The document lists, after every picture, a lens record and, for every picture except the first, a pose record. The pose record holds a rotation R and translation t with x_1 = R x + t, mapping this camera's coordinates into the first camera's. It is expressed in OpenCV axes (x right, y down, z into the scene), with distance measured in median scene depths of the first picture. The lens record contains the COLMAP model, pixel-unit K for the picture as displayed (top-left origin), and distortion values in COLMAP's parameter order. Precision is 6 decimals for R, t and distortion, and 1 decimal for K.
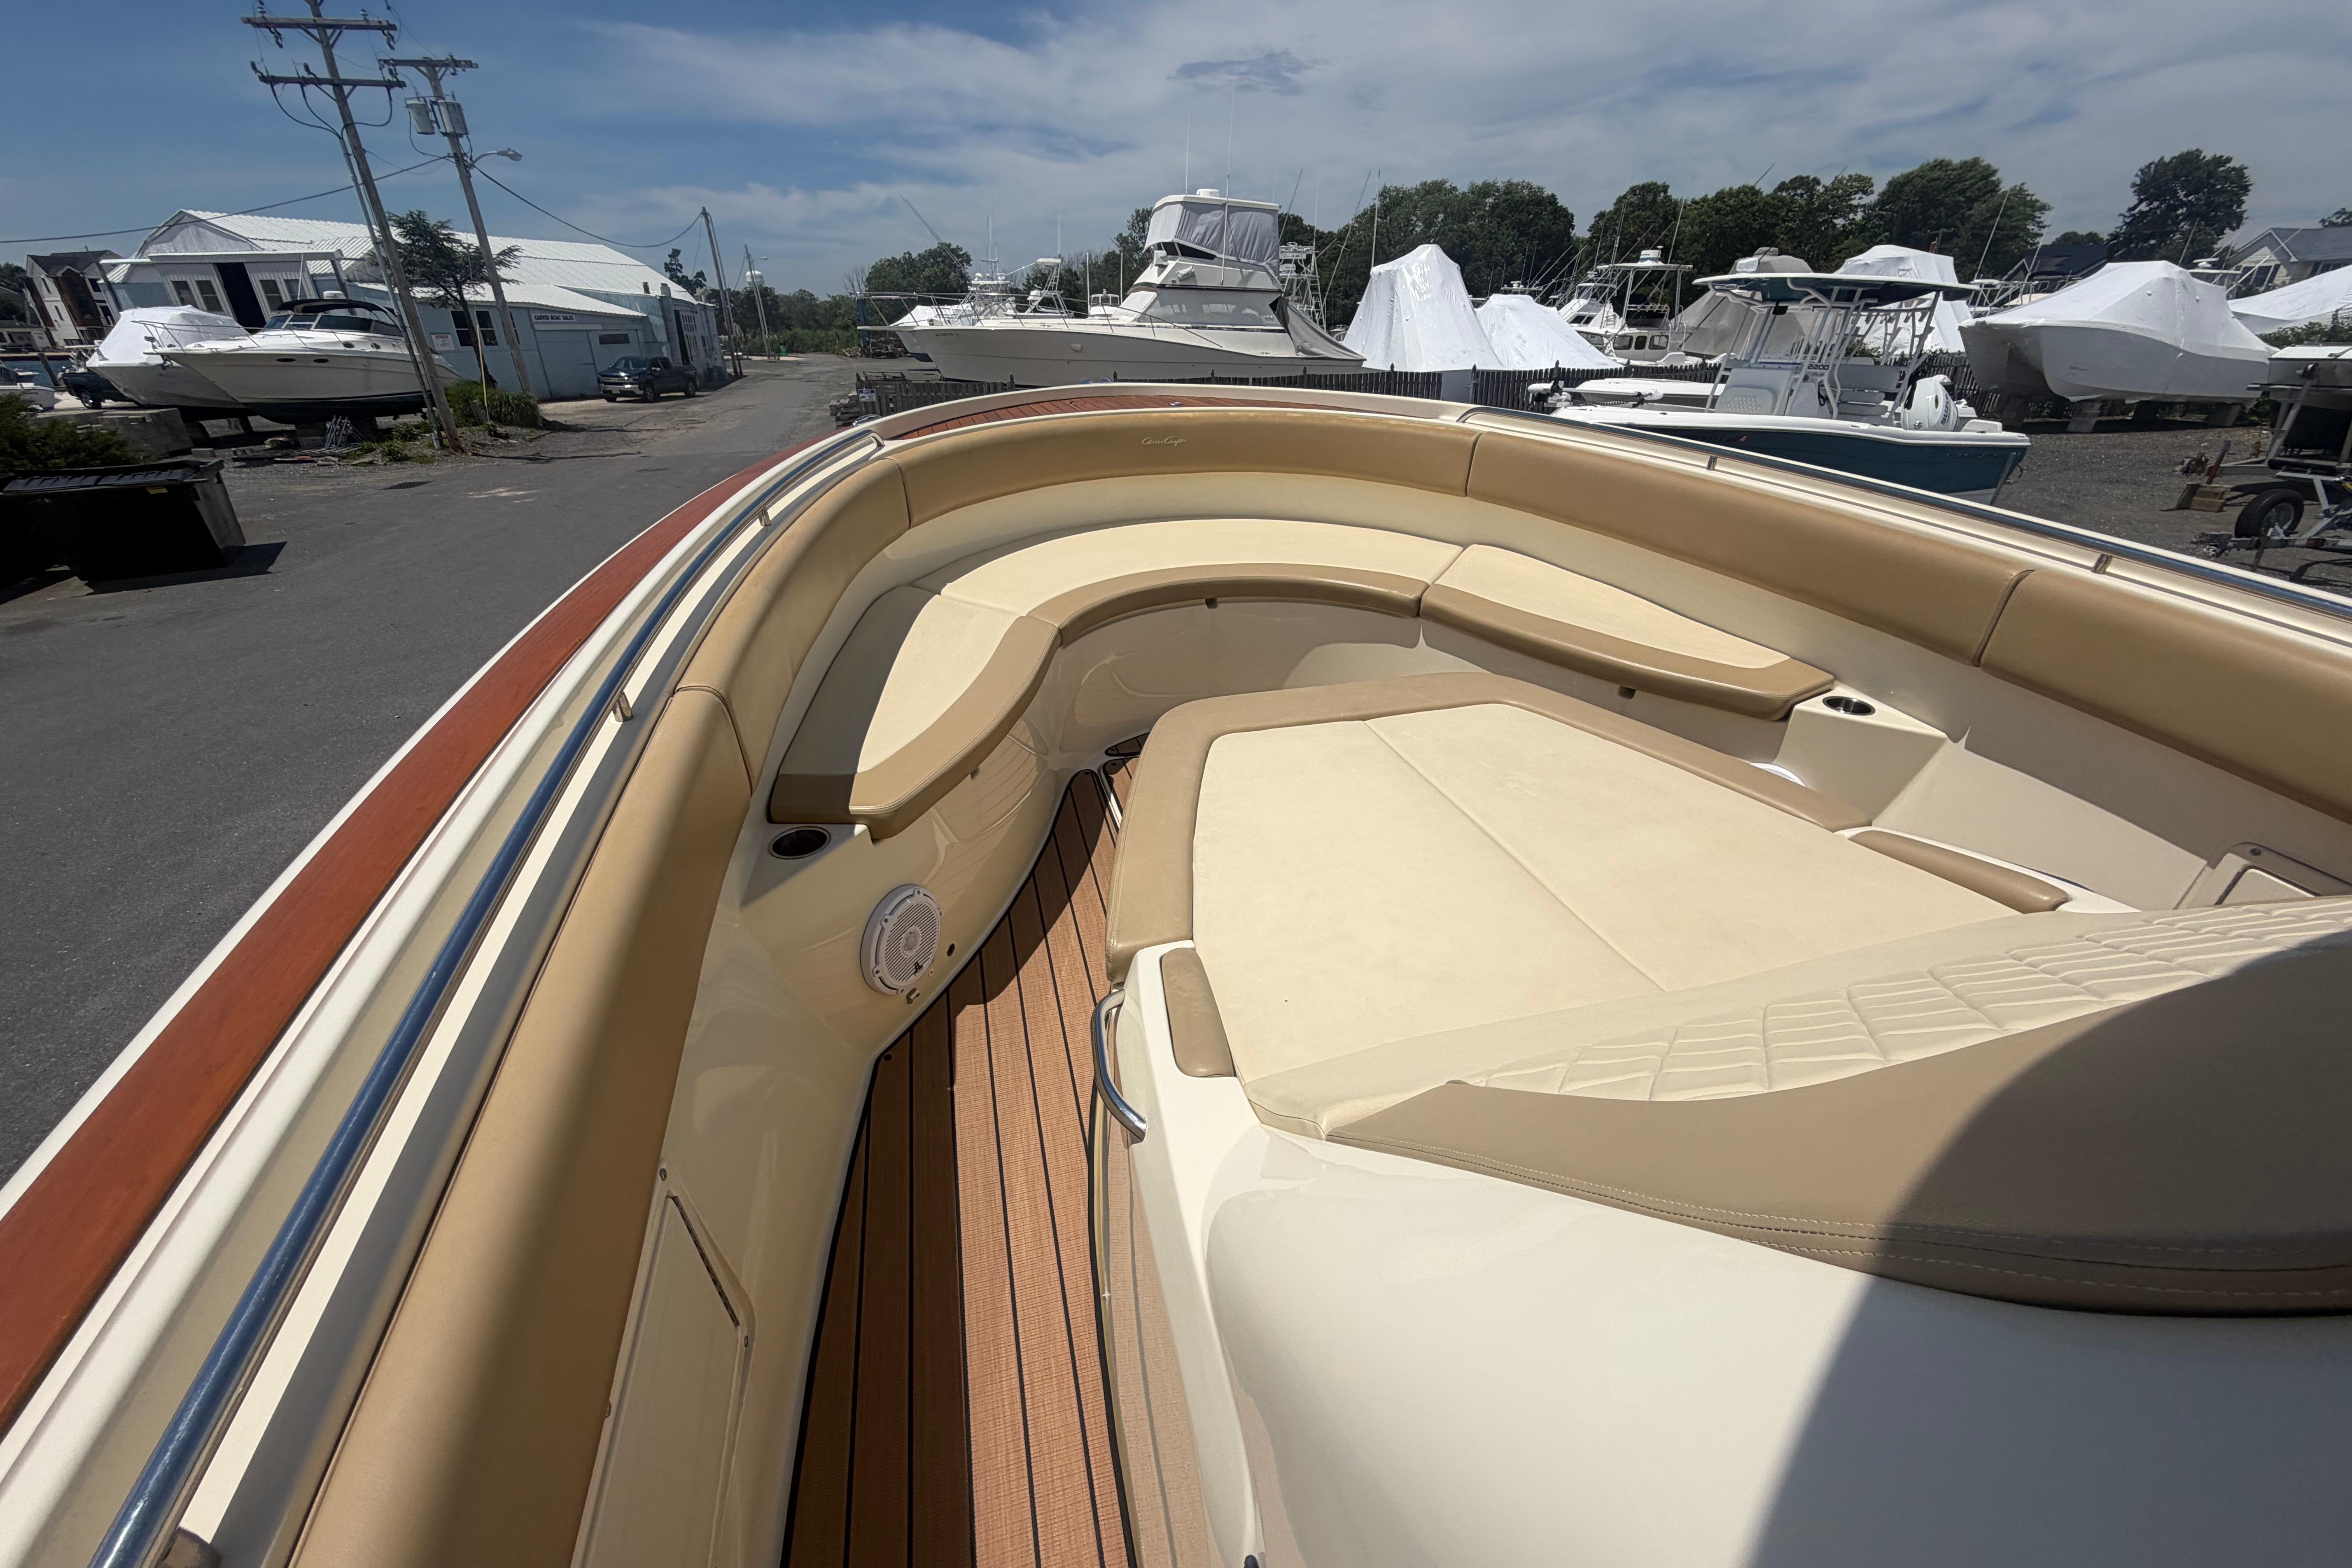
lens RADIAL K [[949.8, 0, 1172.4], [0, 949.8, 773.4], [0, 0, 1]] dist [0.005894, -0.000723]
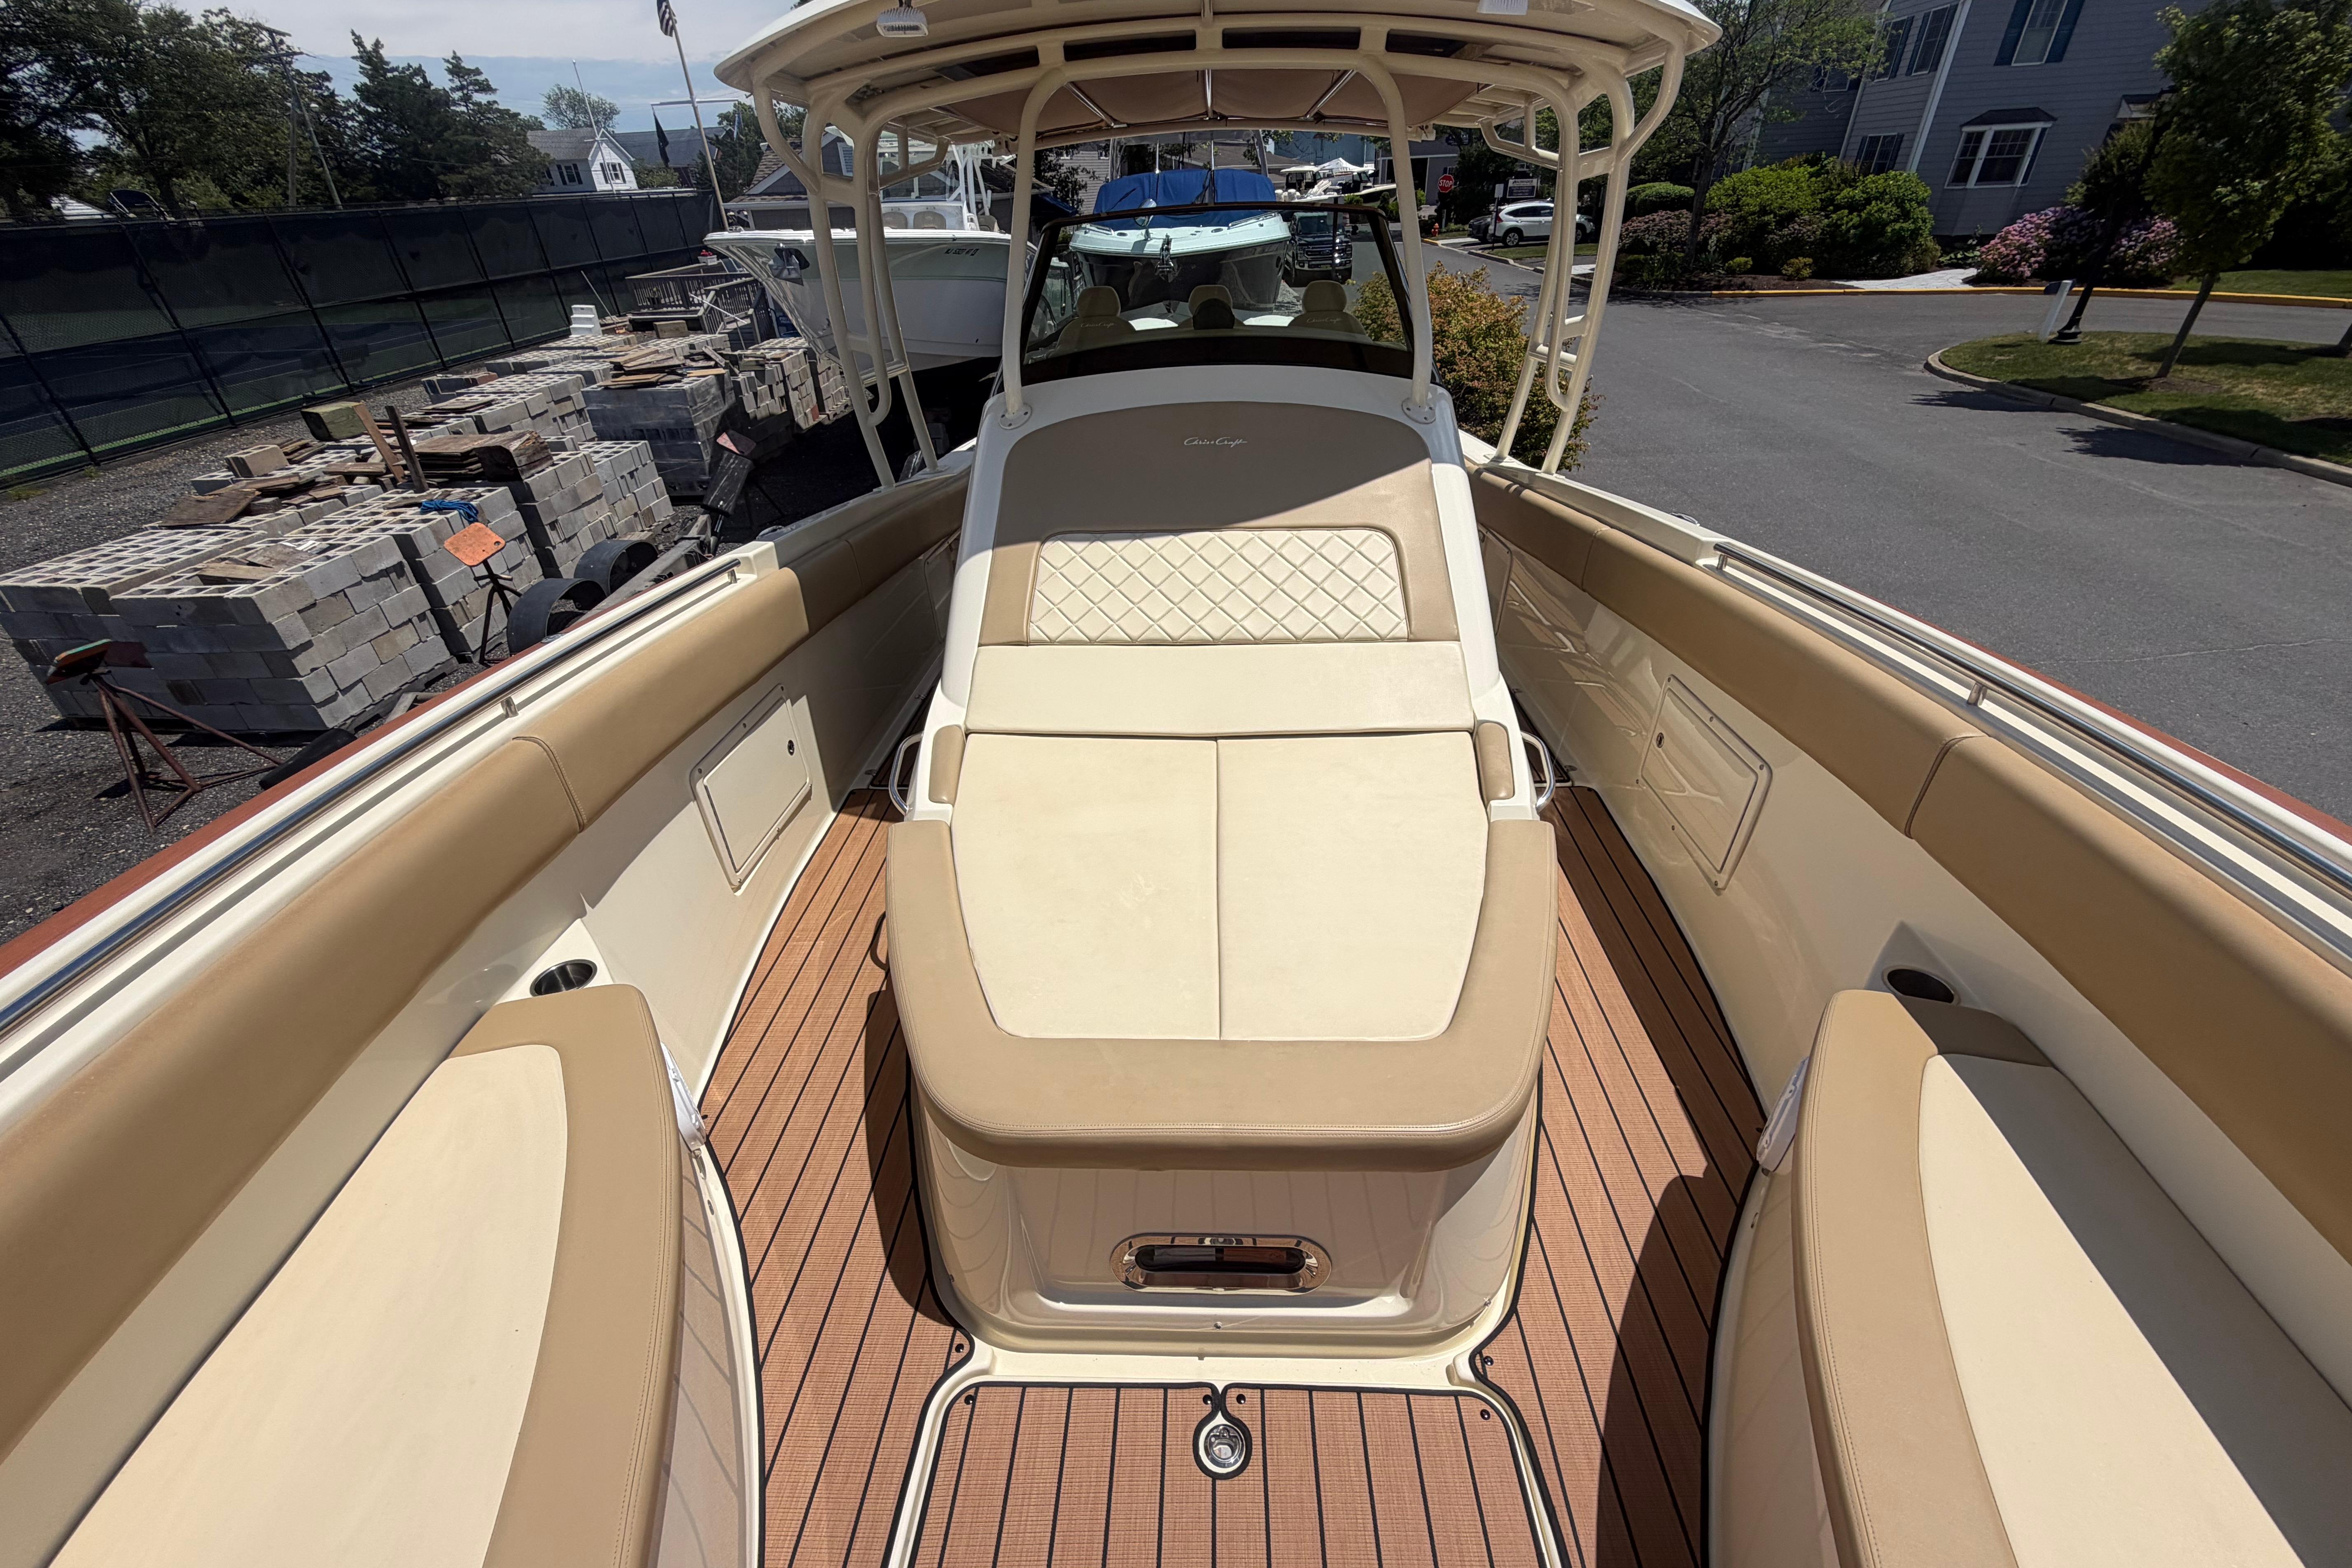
lens RADIAL K [[945.5, 0, 1170.6], [0, 945.5, 770.6], [0, 0, 1]] dist [0.007119, -0.001469]
pose [[-0.955222, -0.124734, 0.268314, 0.005617], [0.158302, 0.550678, 0.819570, -0.059245], [-0.249983, 0.825346, -0.506274, 0.094661]]
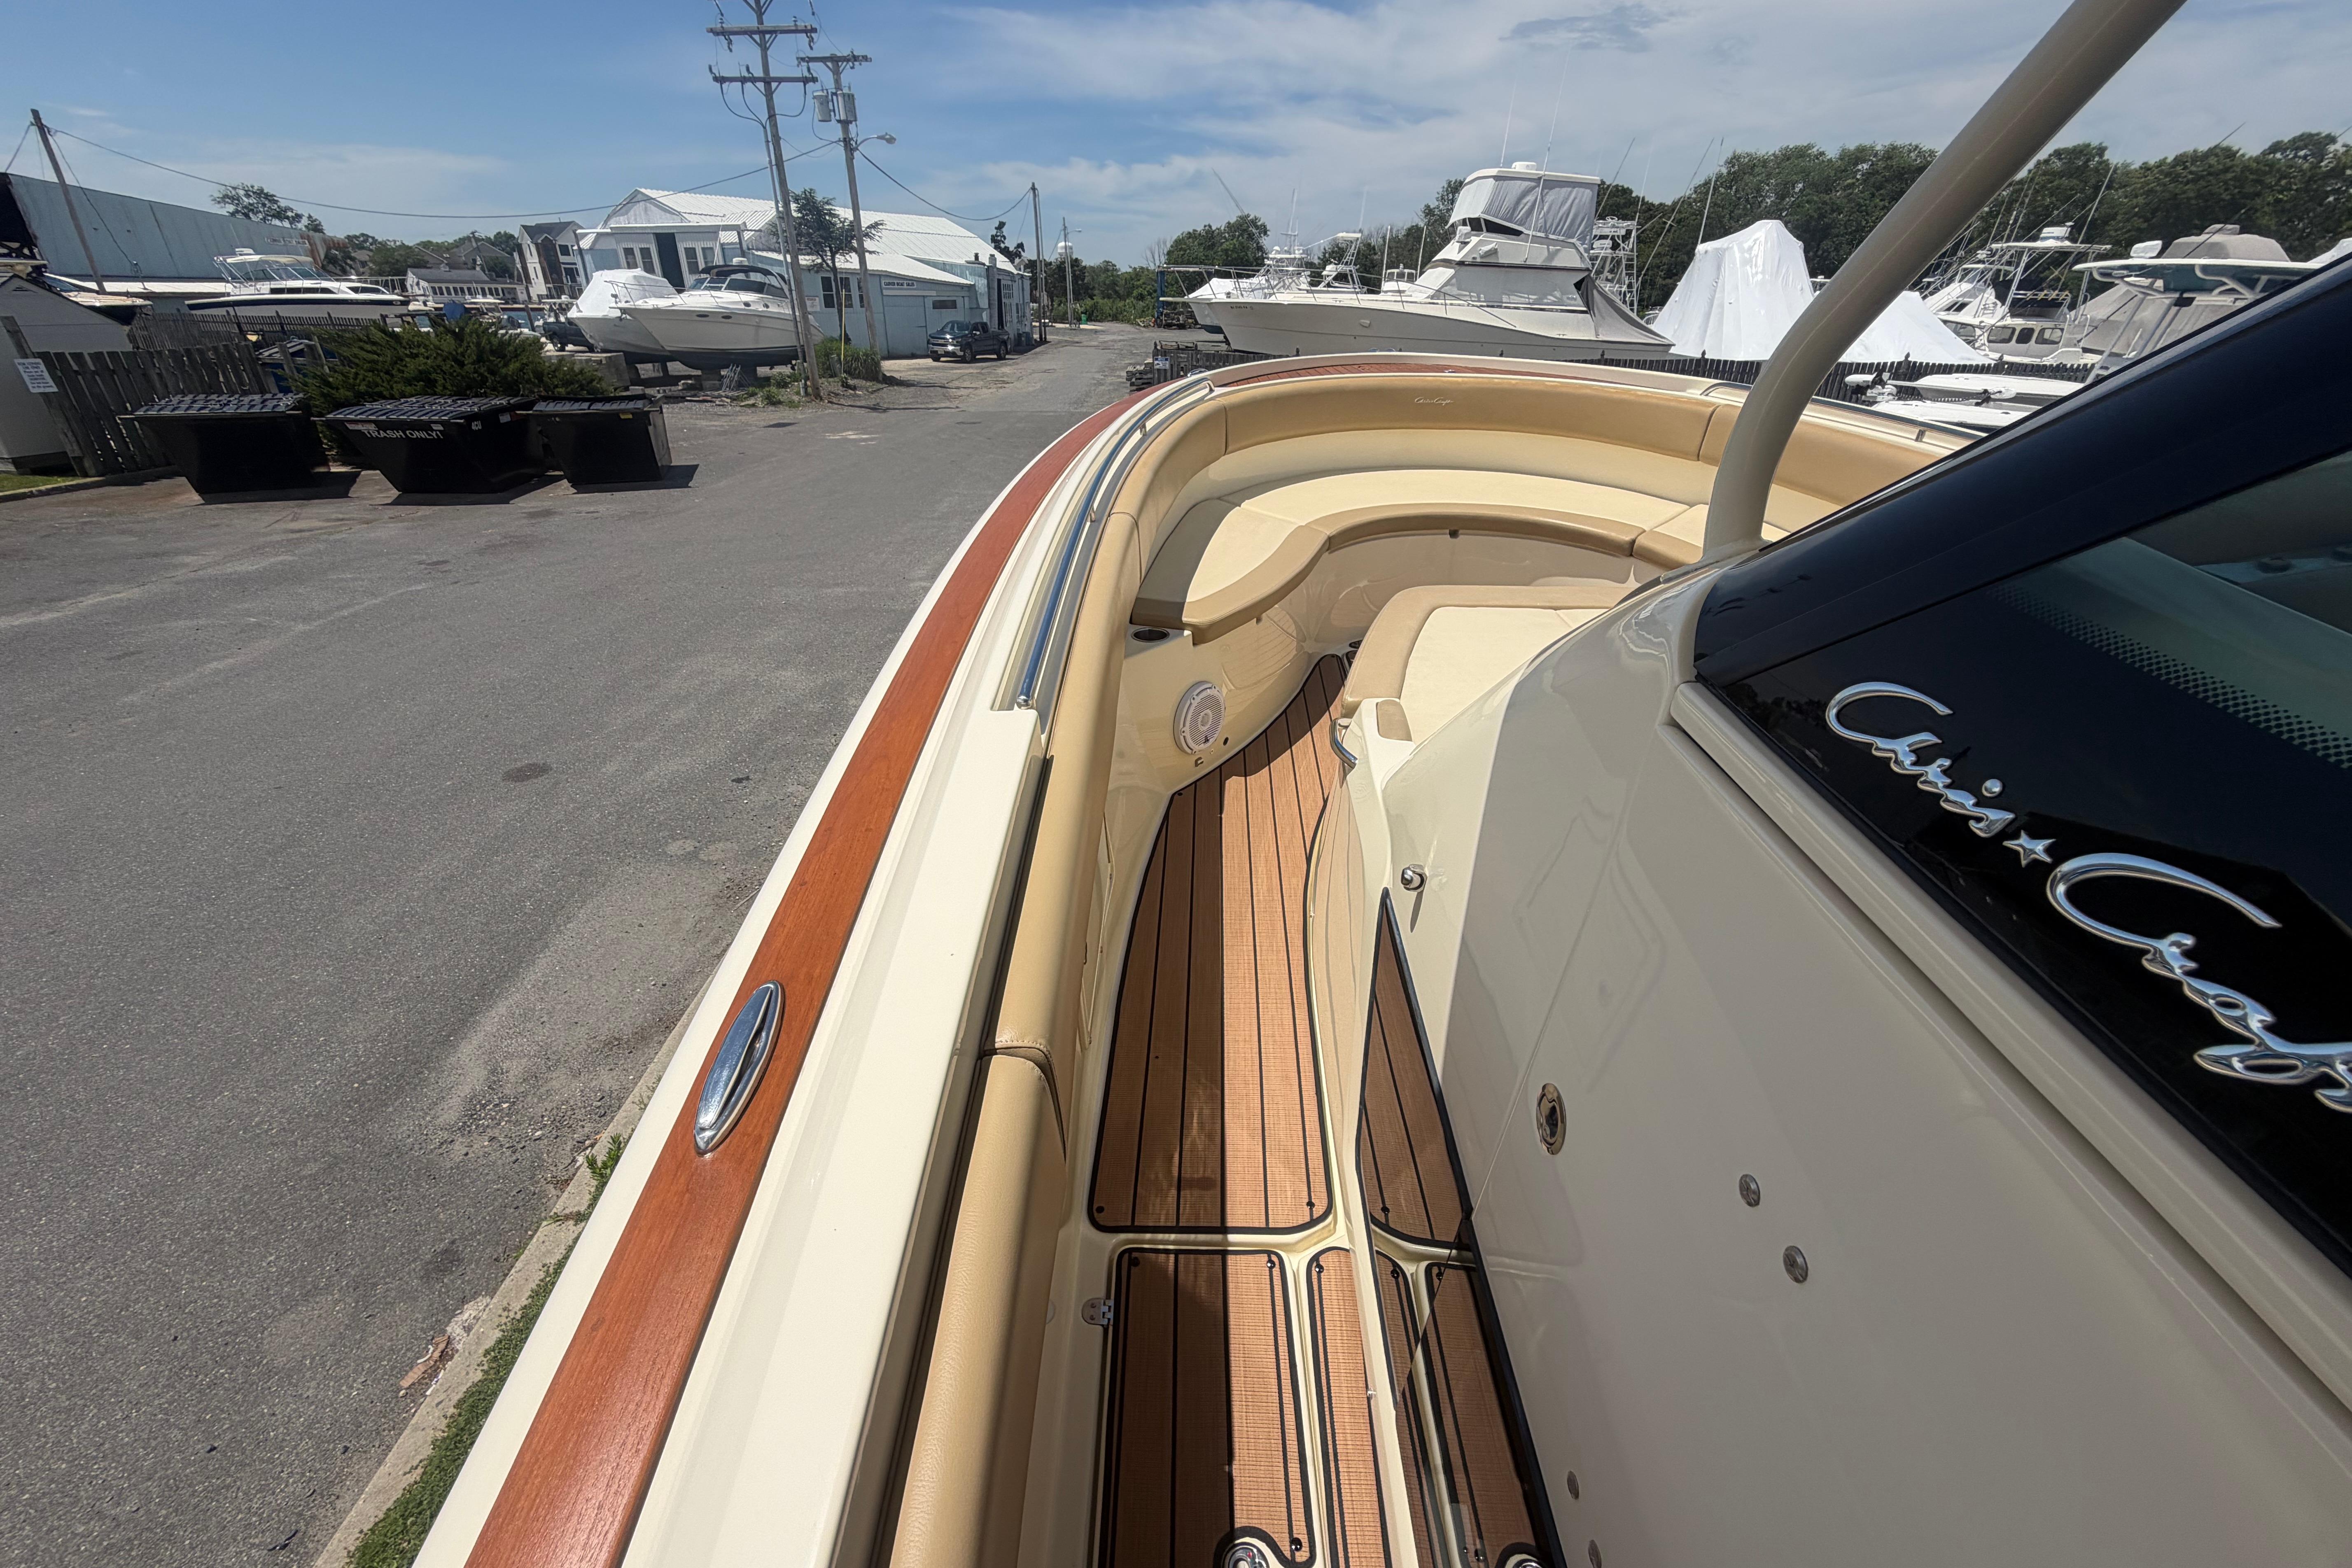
lens RADIAL K [[948.8, 0, 1171.9], [0, 948.8, 779.8], [0, 0, 1]] dist [0.006959, -0.001400]
pose [[0.962977, 0.139687, -0.230572, 0.002072], [-0.133371, 0.990140, 0.042837, 0.015041], [0.234283, -0.010500, 0.972112, -0.032022]]
